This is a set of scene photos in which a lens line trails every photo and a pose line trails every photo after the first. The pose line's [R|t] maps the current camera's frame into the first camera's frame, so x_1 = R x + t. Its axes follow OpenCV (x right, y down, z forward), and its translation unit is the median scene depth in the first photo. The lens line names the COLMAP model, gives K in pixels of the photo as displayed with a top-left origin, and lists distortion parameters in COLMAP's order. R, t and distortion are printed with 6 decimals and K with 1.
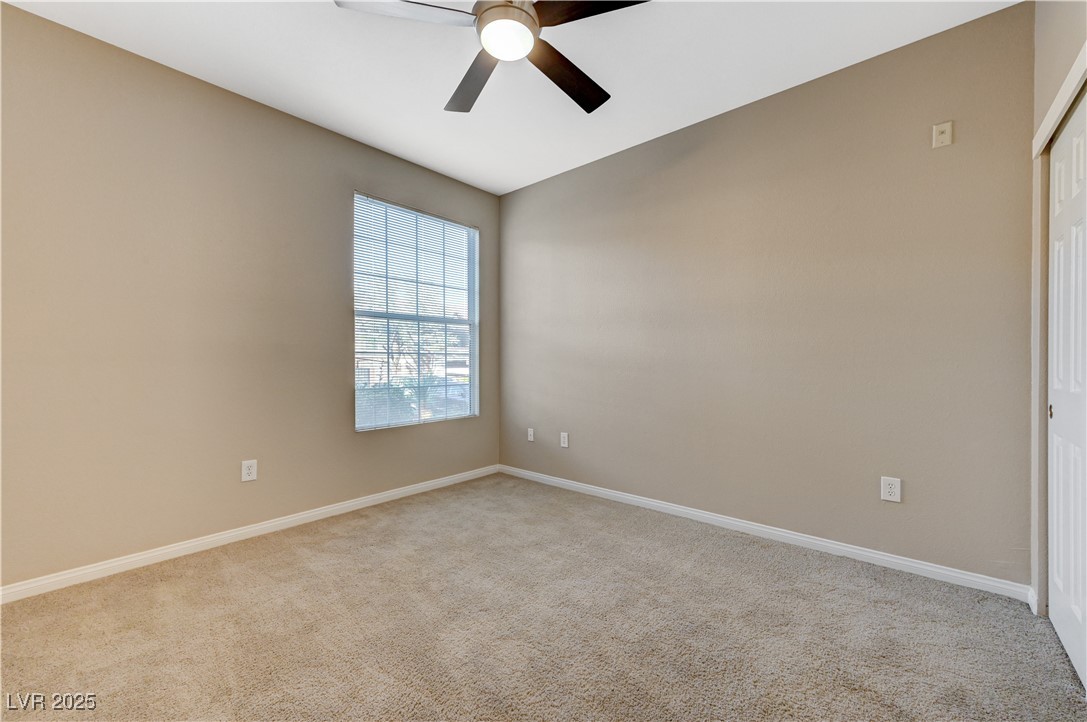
lens RADIAL K [[430.0, 0, 547.2], [0, 430.0, 368.0], [0, 0, 1]] dist [0.000540, 0.000033]
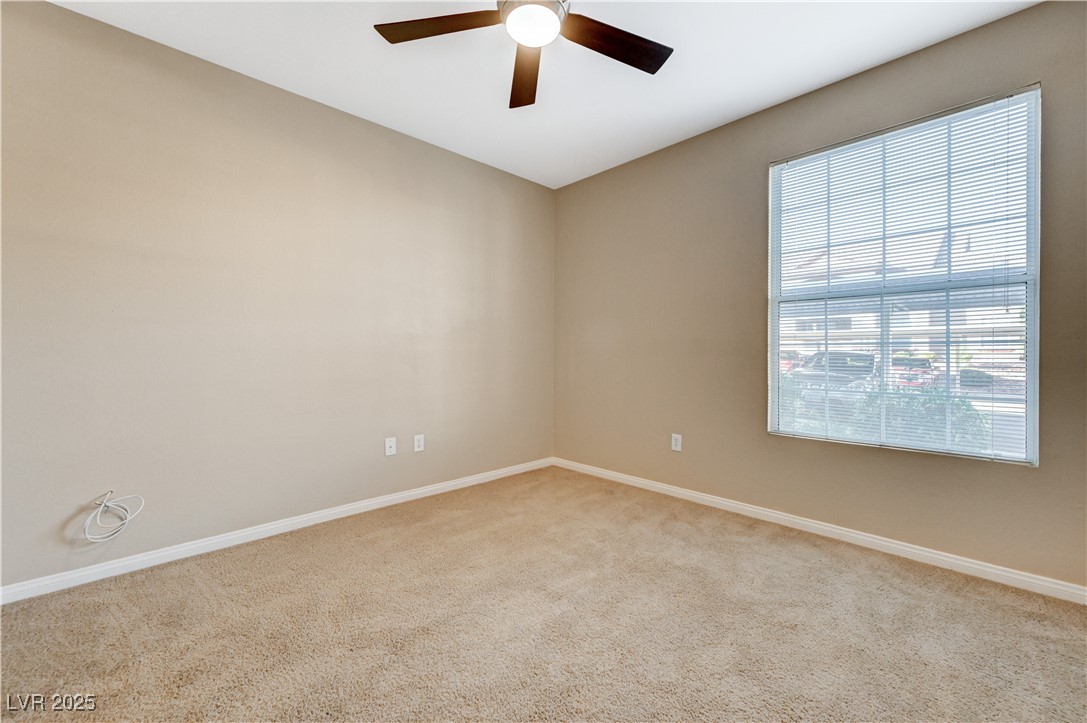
lens RADIAL K [[433.6, 0, 544.2], [0, 433.6, 350.4], [0, 0, 1]] dist [0.001253, 0.000084]
pose [[-0.105809, -0.006582, -0.994365, 0.516340], [-0.012440, 0.999909, -0.005295, -0.014382], [0.994309, 0.011810, -0.105881, 0.649060]]
